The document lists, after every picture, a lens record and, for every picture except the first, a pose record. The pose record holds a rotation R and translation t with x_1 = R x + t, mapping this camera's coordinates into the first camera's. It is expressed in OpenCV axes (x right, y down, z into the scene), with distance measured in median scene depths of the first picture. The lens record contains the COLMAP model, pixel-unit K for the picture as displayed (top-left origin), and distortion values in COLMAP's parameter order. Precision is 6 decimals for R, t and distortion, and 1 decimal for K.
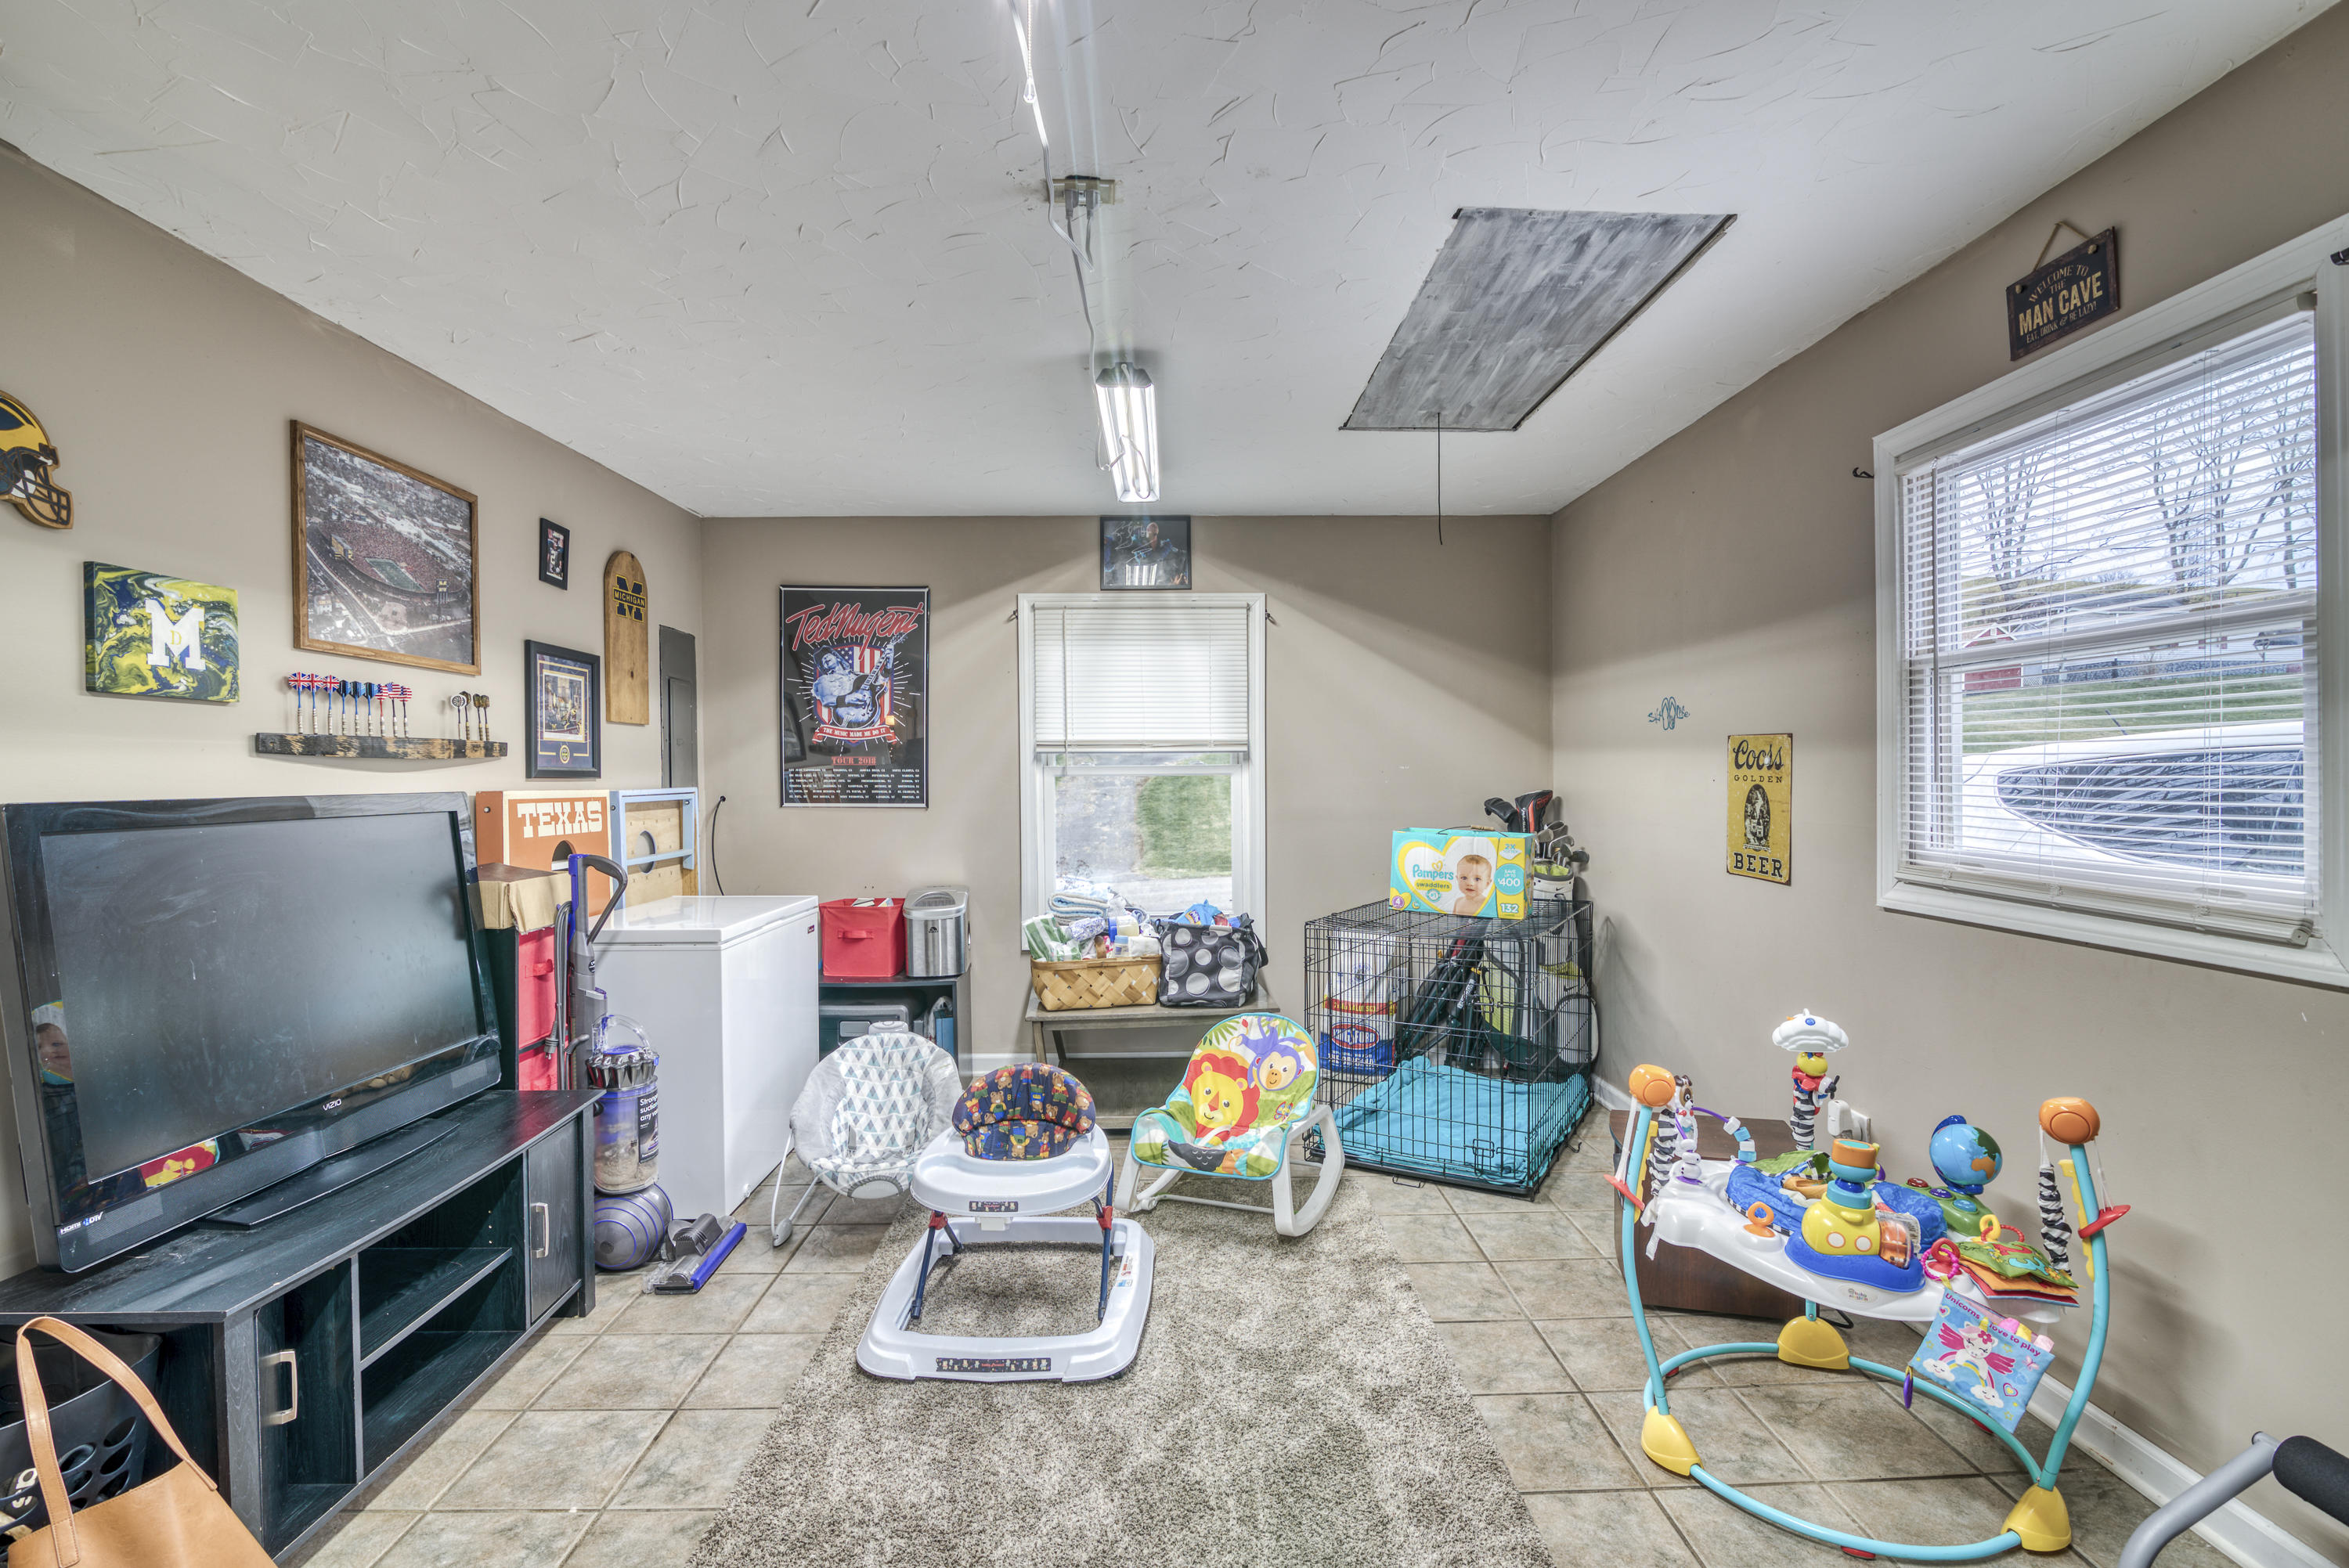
lens RADIAL K [[1065.4, 0, 1154.8], [0, 1065.4, 785.1], [0, 0, 1]] dist [-0.020535, 0.000831]
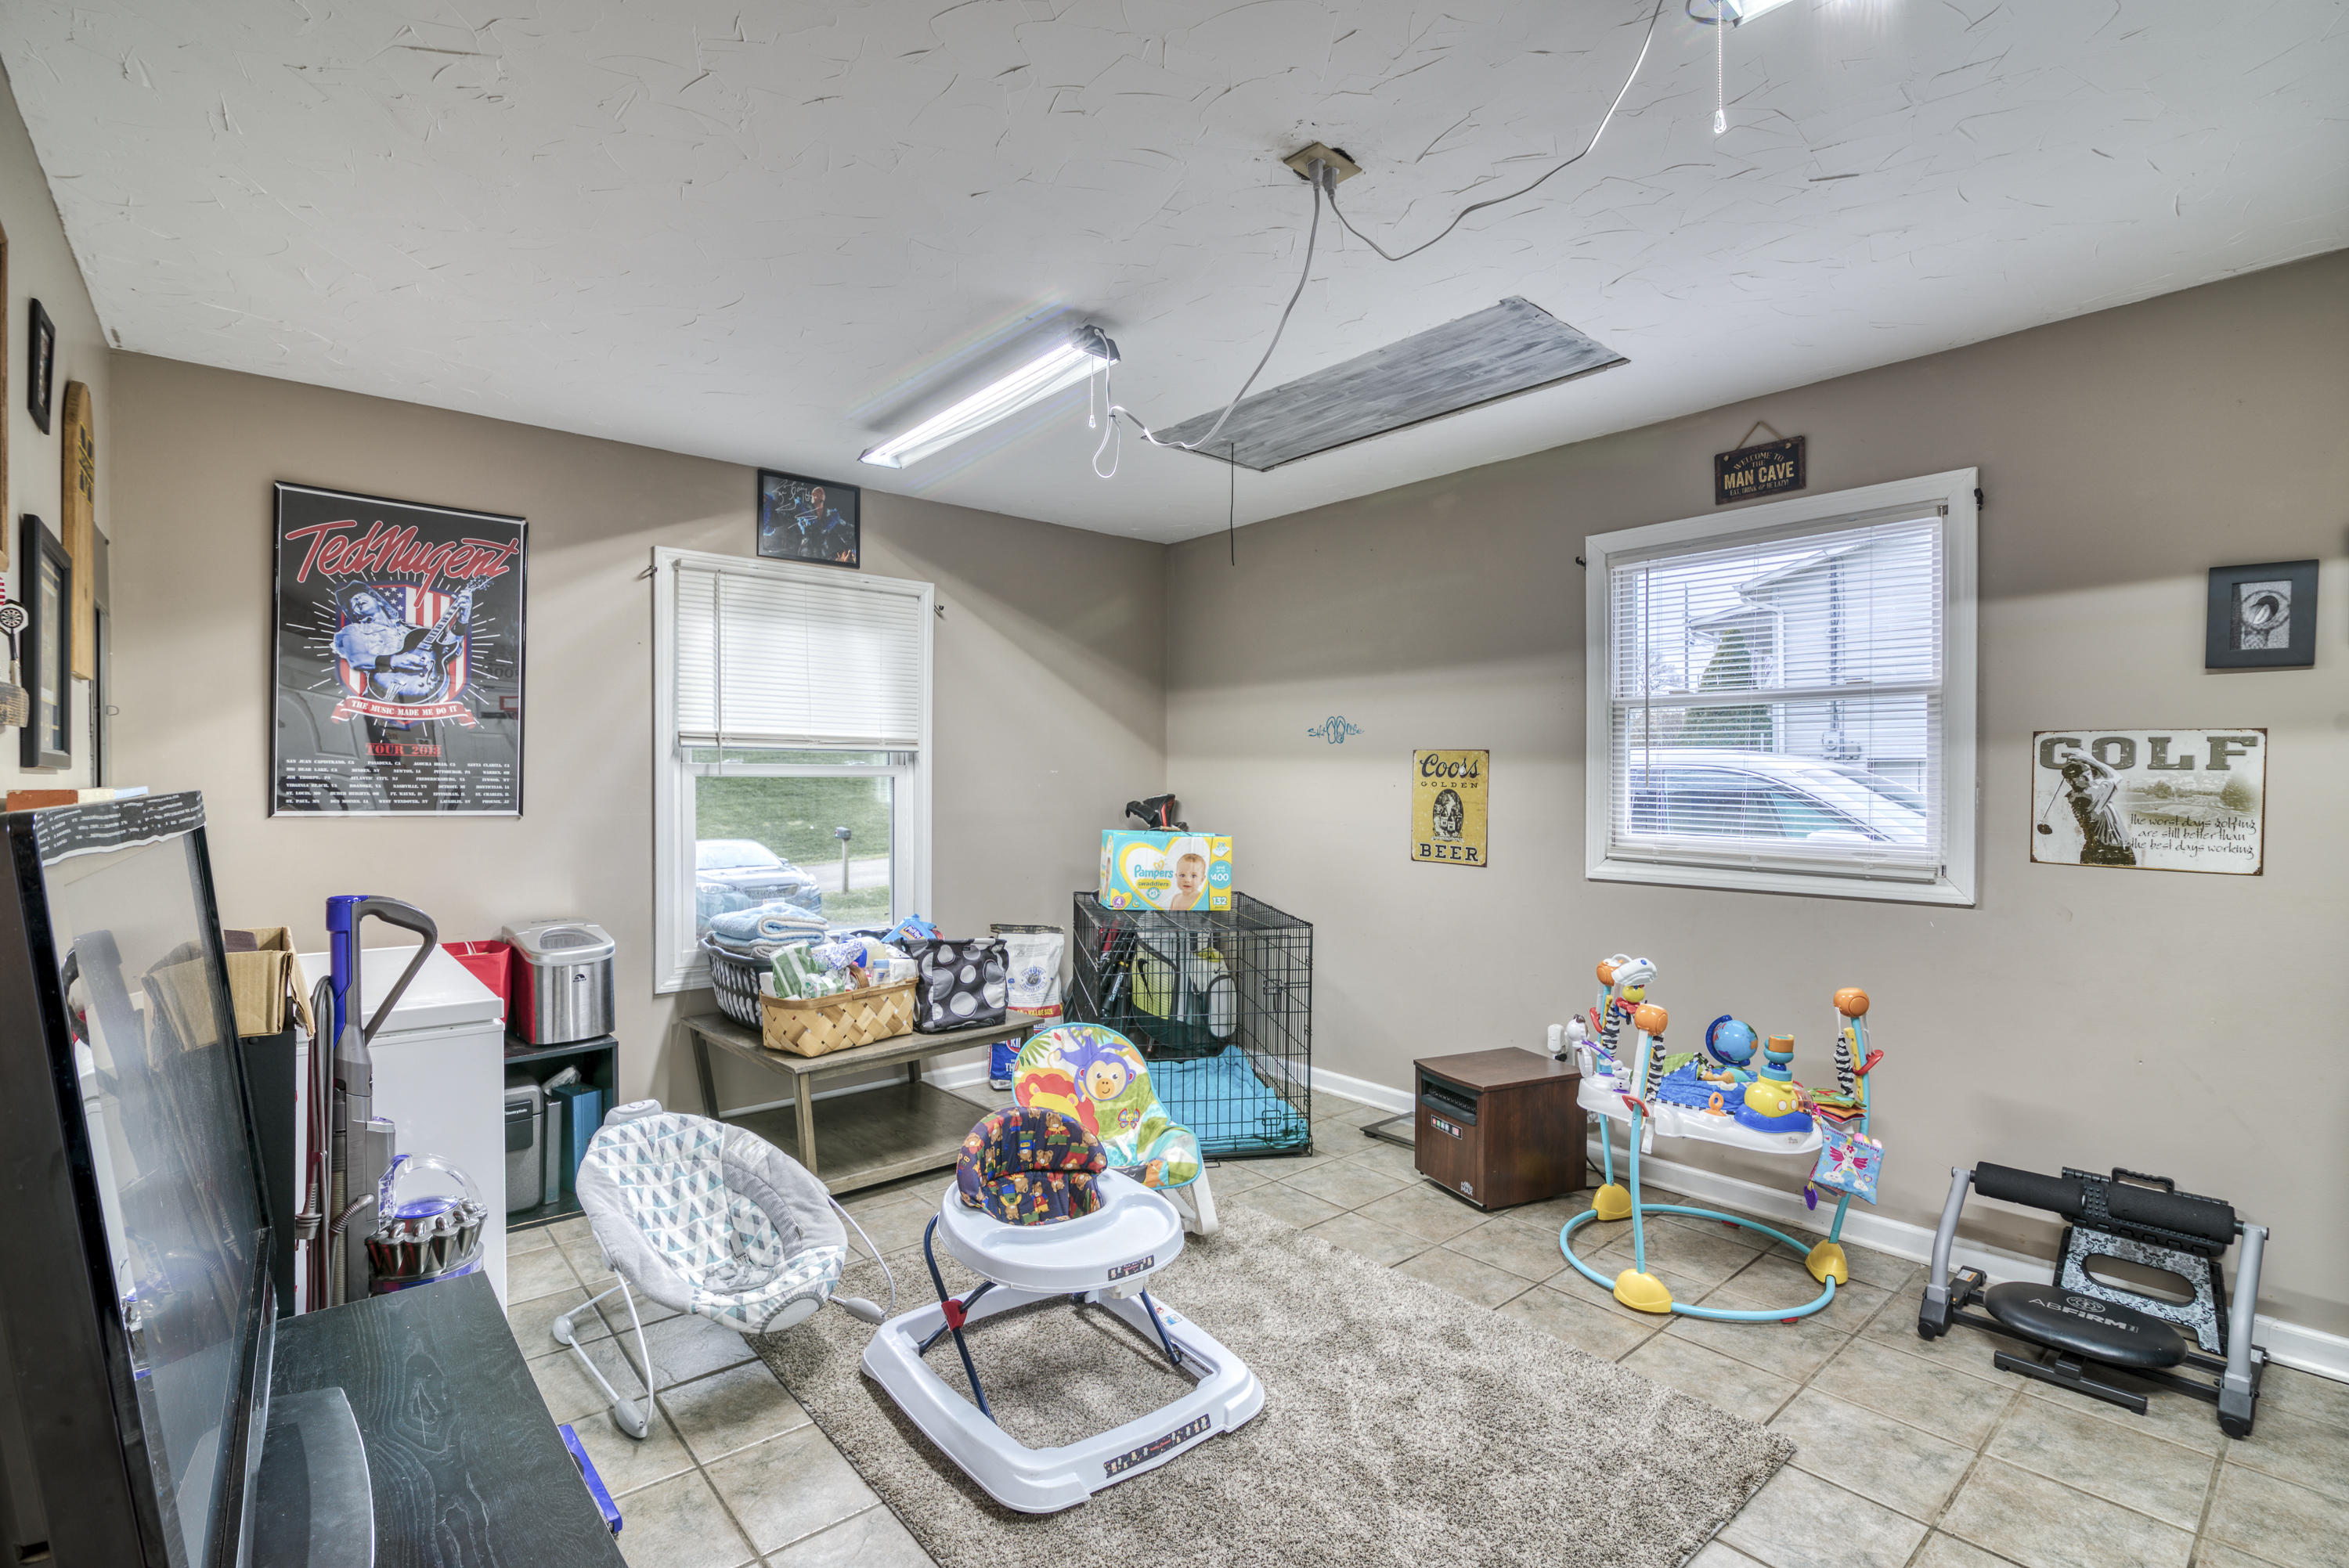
lens RADIAL K [[1065.4, 0, 1152.0], [0, 1065.4, 784.7], [0, 0, 1]] dist [-0.020535, 0.000831]
pose [[0.778312, 0.007545, 0.627833, -0.451451], [-0.004055, 0.999967, -0.006991, 0.003856], [-0.627865, 0.002895, 0.778317, 0.202753]]
